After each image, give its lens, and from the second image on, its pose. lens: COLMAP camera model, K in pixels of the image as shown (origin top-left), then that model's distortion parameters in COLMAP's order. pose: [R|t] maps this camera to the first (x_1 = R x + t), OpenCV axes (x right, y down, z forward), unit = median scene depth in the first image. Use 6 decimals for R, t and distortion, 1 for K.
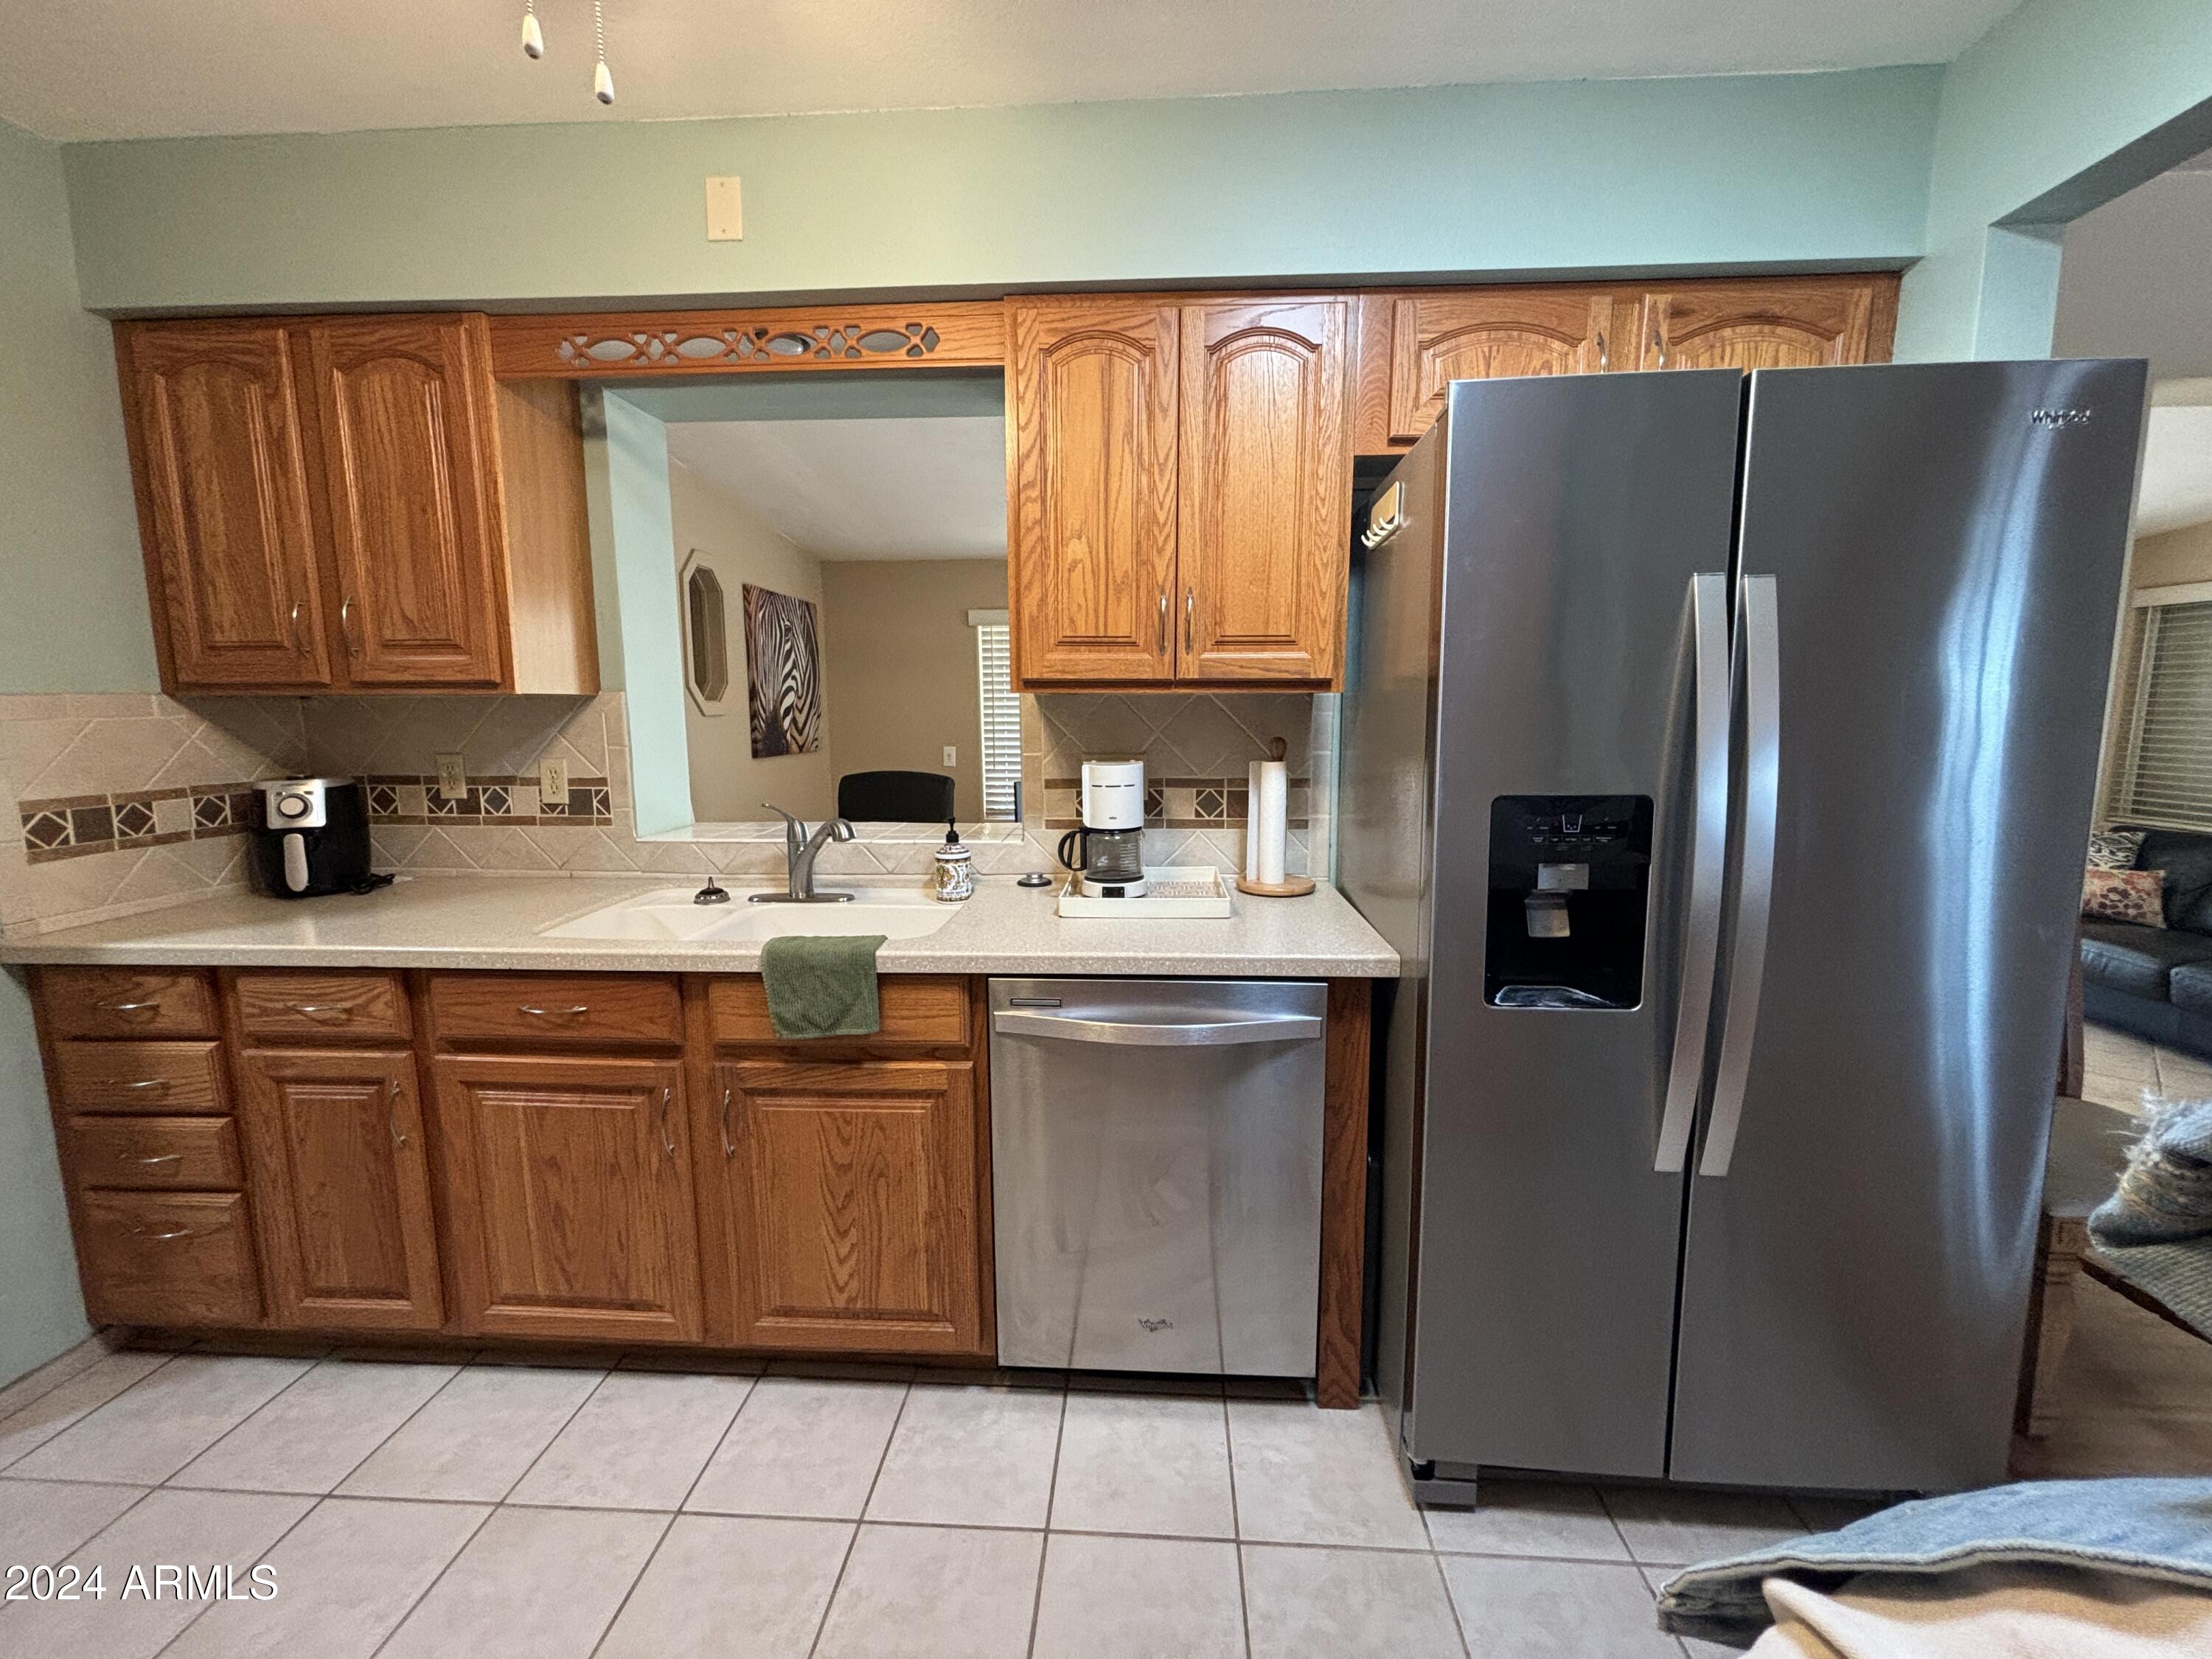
lens RADIAL K [[883.0, 0, 1112.2], [0, 883.0, 817.0], [0, 0, 1]] dist [0.000370, -0.000112]
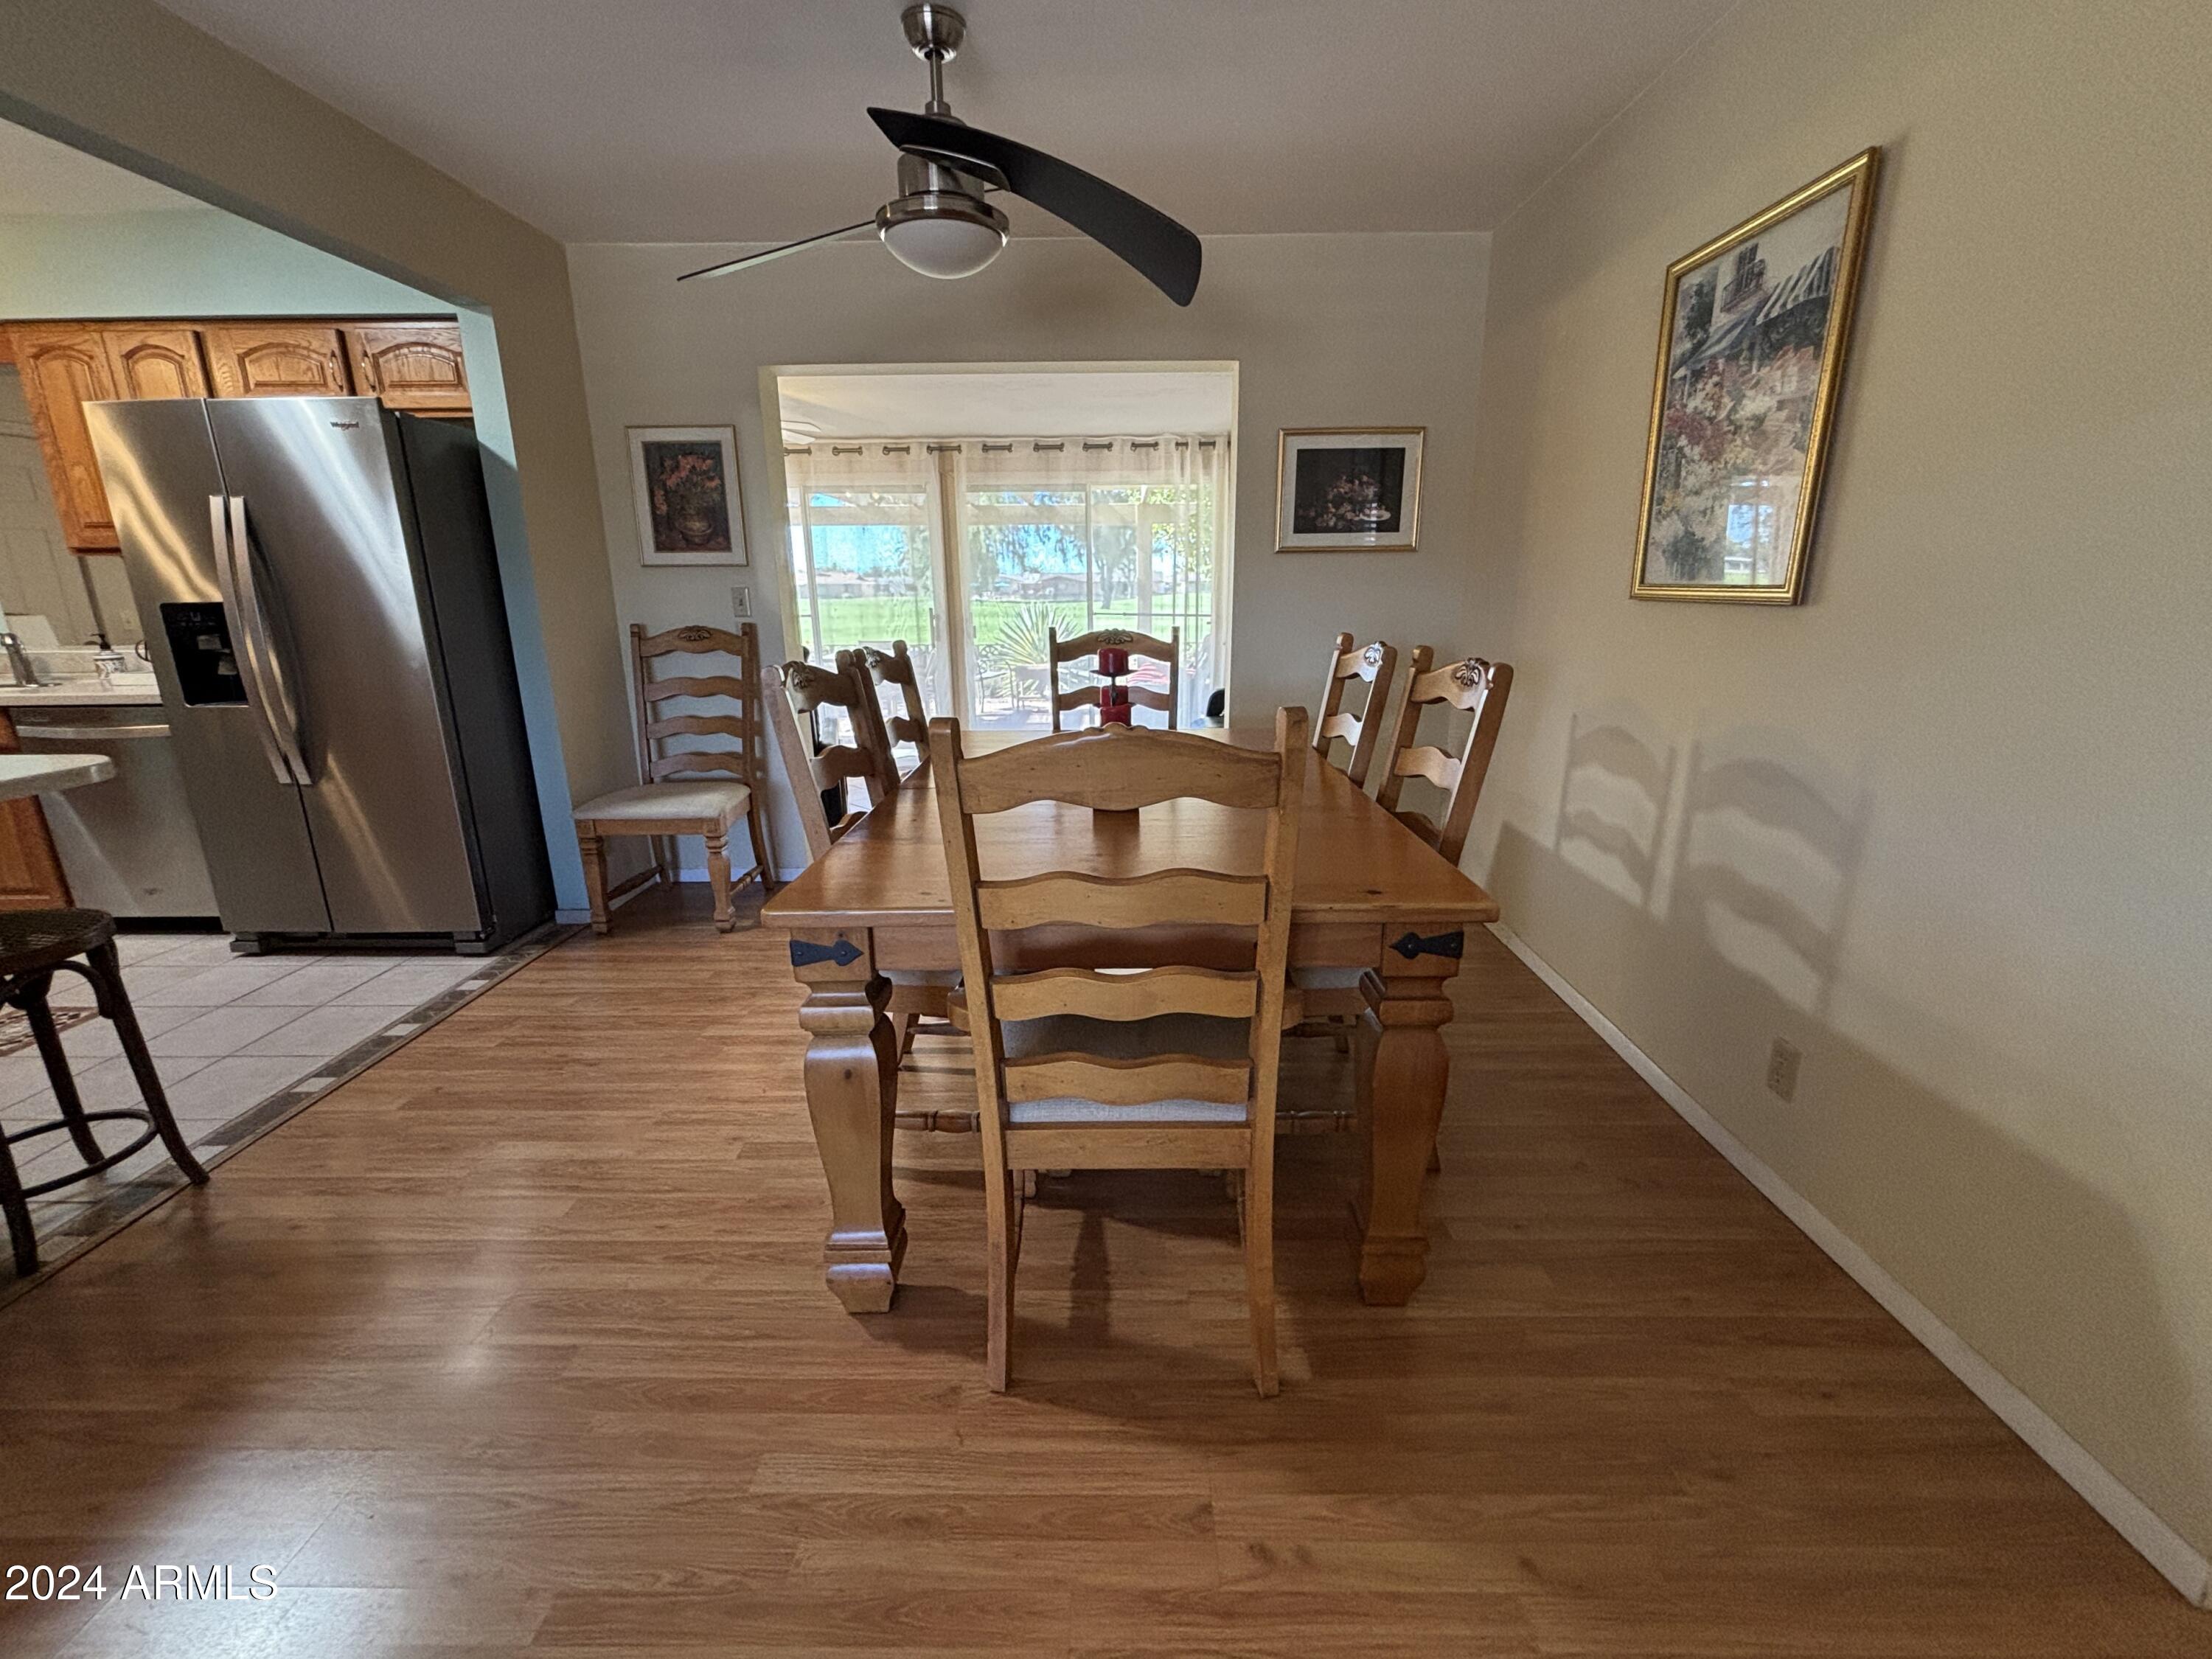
lens RADIAL K [[925.2, 0, 1105.8], [0, 925.2, 820.4], [0, 0, 1]] dist [0.001036, -0.000664]
pose [[0.998787, -0.019008, 0.045432, 1.919073], [0.013157, 0.991971, 0.125777, 0.181457], [-0.047458, -0.125026, 0.991018, -1.021708]]
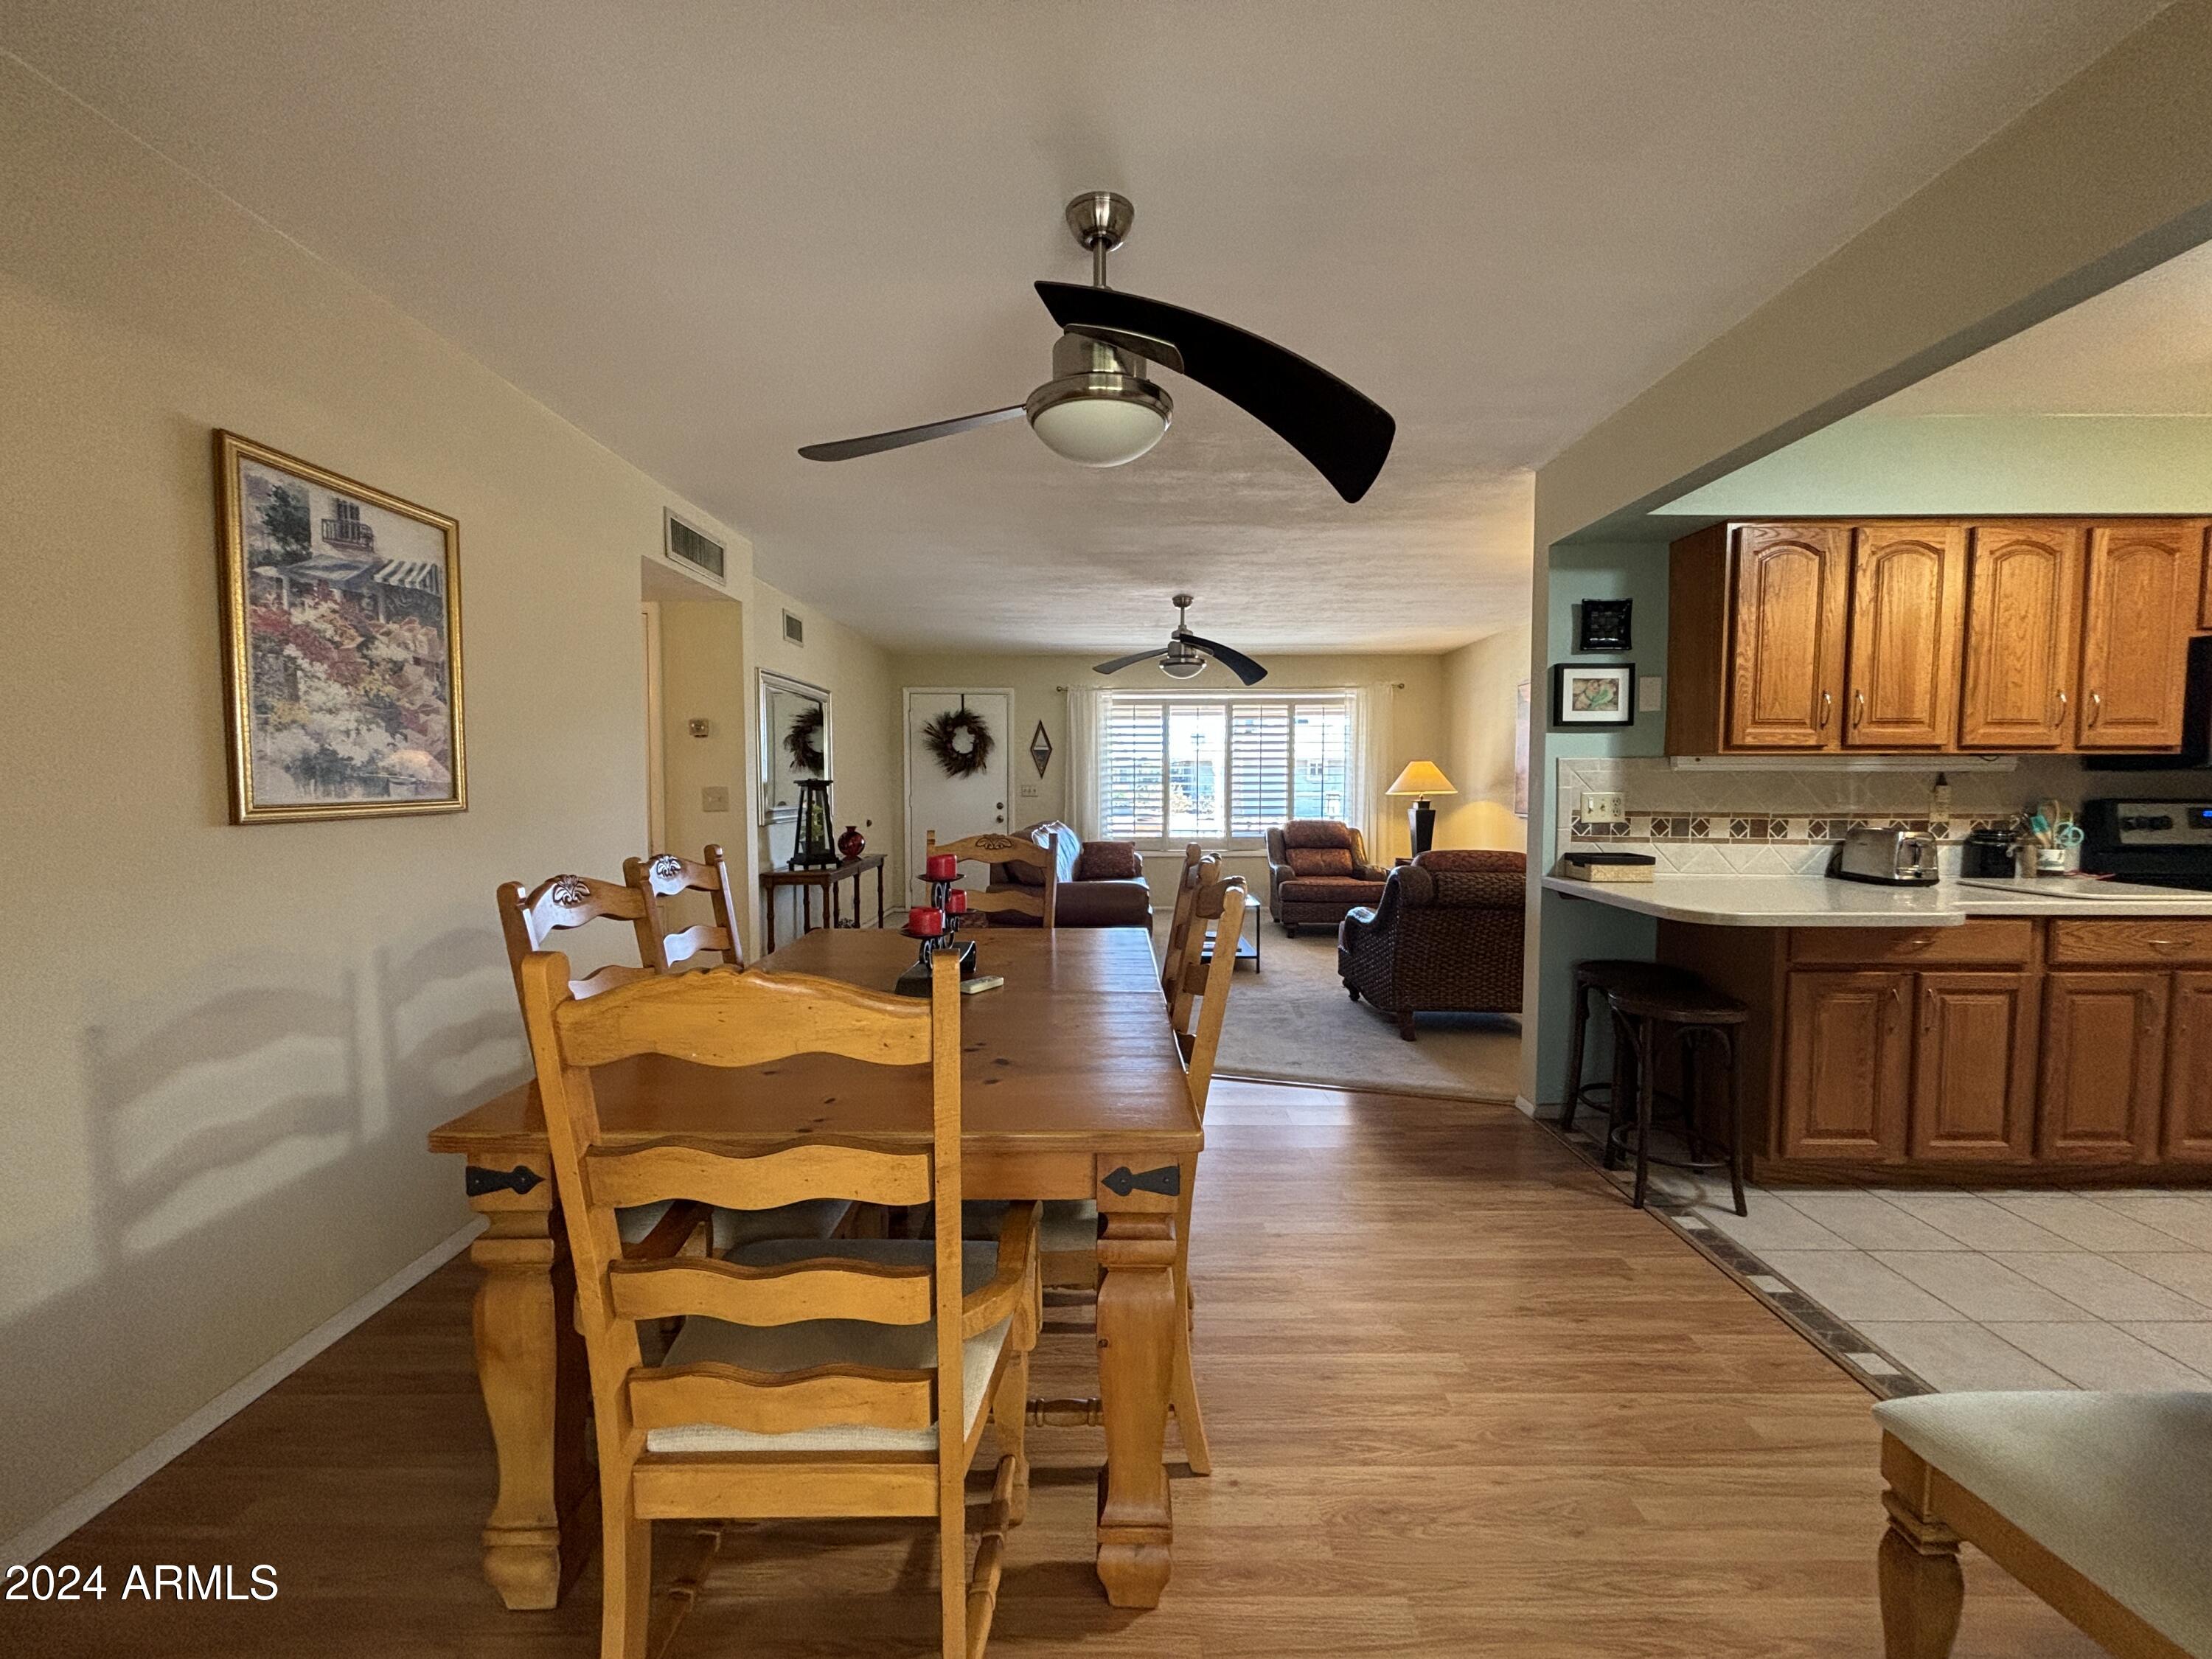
lens RADIAL K [[883.0, 0, 1108.1], [0, 883.0, 825.0], [0, 0, 1]] dist [0.000370, -0.000112]
pose [[-0.998400, 0.005070, -0.056325, 1.827077], [-0.005133, 0.983739, 0.179531, -0.147154], [0.056320, 0.179533, -0.982139, 1.390600]]
